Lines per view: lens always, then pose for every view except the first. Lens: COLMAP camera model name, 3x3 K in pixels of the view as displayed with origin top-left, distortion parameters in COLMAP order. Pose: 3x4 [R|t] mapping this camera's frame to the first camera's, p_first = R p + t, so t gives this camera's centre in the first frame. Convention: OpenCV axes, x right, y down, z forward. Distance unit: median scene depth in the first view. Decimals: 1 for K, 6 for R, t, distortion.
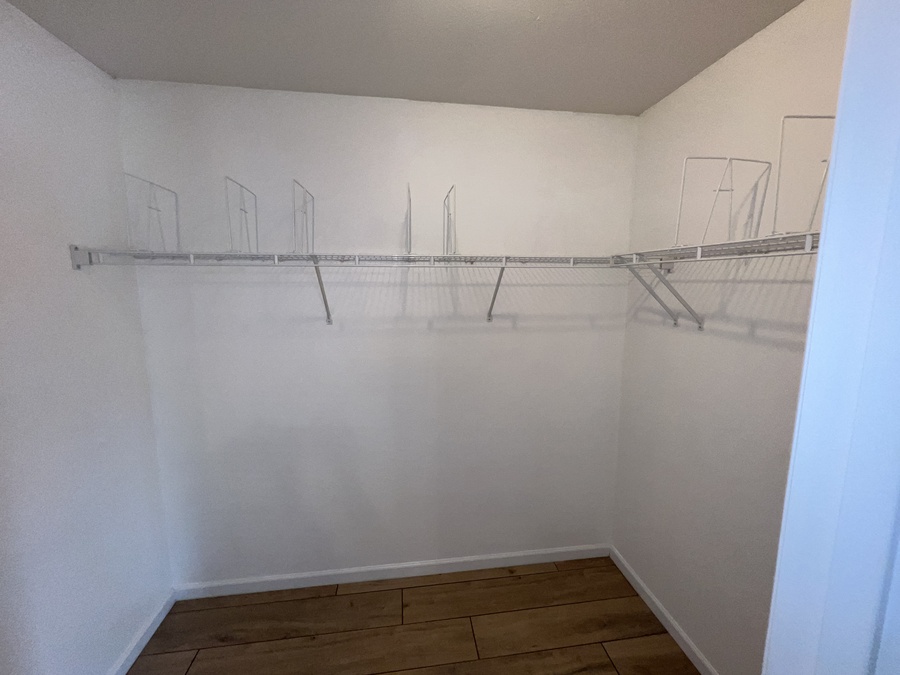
lens RADIAL K [[362.1, 0, 447.8], [0, 362.1, 341.5], [0, 0, 1]] dist [0.000854, 0.000082]
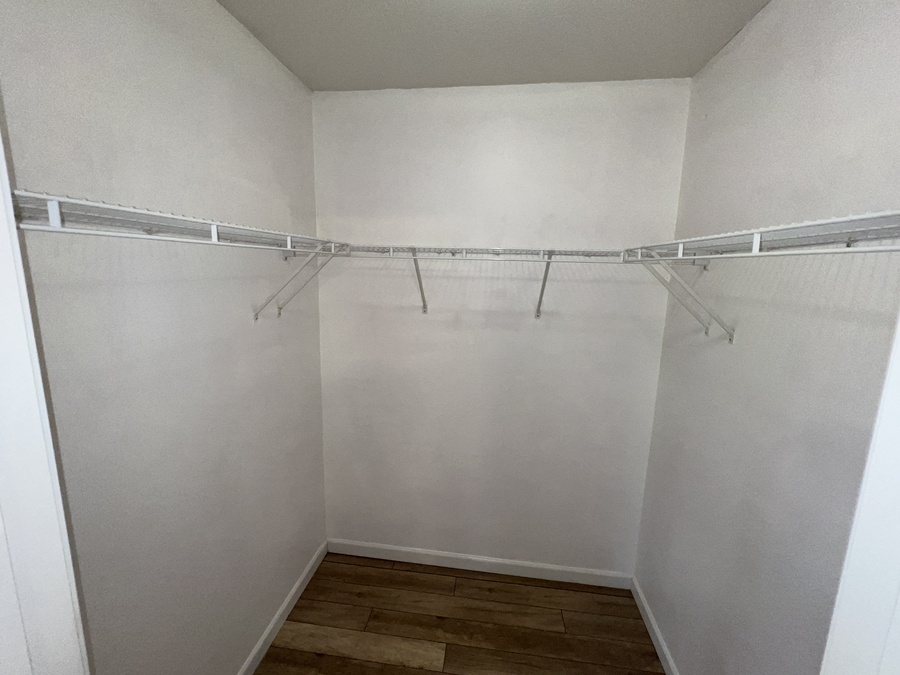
lens RADIAL K [[363.1, 0, 446.5], [0, 363.1, 333.5], [0, 0, 1]] dist [-0.000726, 0.000008]
pose [[0.966057, 0.068049, -0.249205, 0.150203], [-0.069027, 0.997603, 0.004822, -0.002856], [0.248936, 0.012544, 0.968439, 0.019139]]
